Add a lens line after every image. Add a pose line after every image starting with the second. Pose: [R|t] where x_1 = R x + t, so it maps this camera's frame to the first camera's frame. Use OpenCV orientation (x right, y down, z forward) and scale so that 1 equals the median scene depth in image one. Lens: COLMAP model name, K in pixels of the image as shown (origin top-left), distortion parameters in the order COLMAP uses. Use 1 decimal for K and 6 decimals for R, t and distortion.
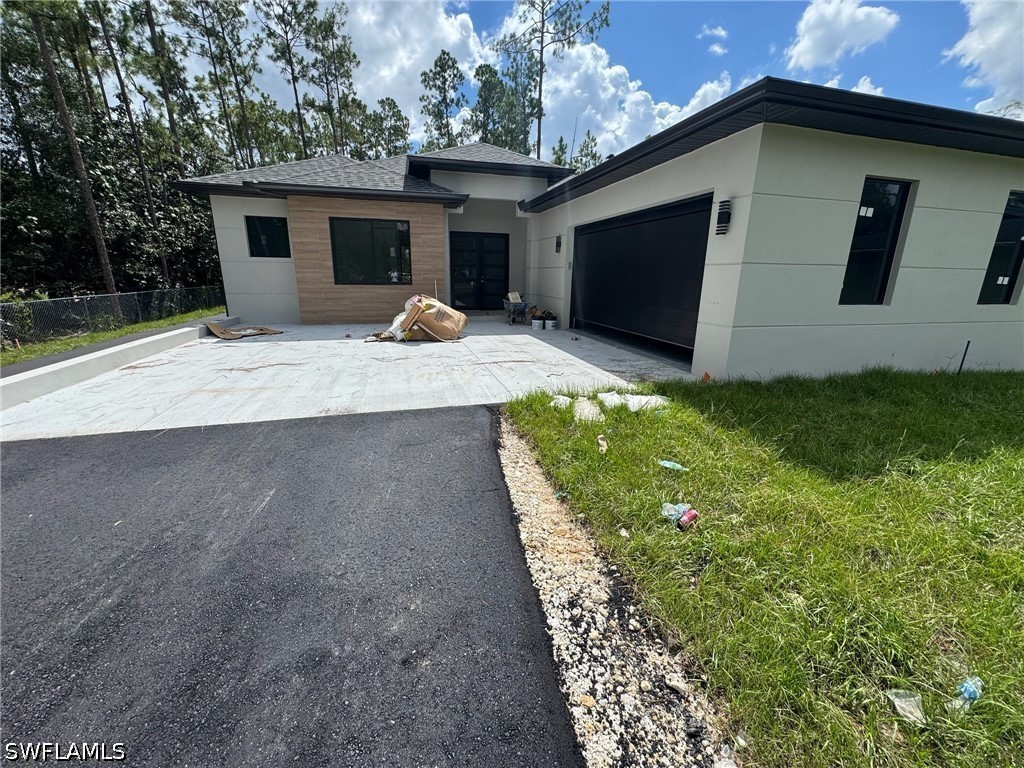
lens RADIAL K [[410.4, 0, 512.0], [0, 410.4, 384.0], [0, 0, 1]] dist [-0.007241, -0.000195]
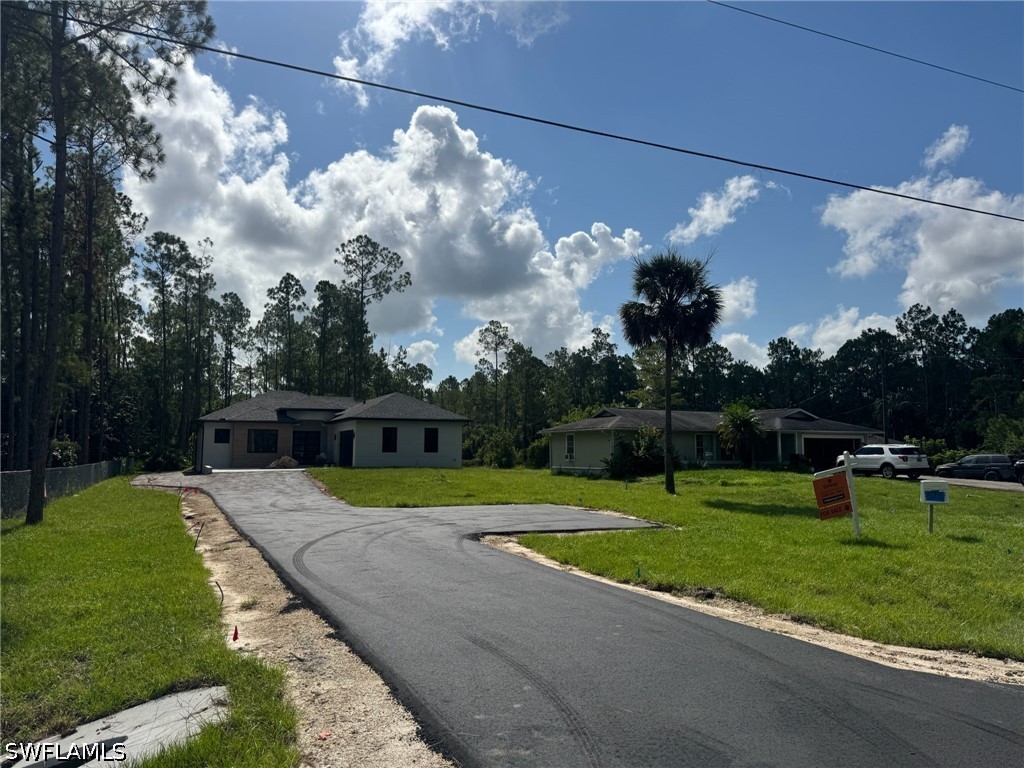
lens RADIAL K [[764.5, 0, 512.0], [0, 764.5, 384.0], [0, 0, 1]] dist [0.075727, 0.000027]
pose [[0.987517, 0.007356, 0.157338, 0.465560], [0.048225, 0.936816, -0.346482, 1.139767], [-0.149946, 0.349744, 0.924768, -3.986603]]
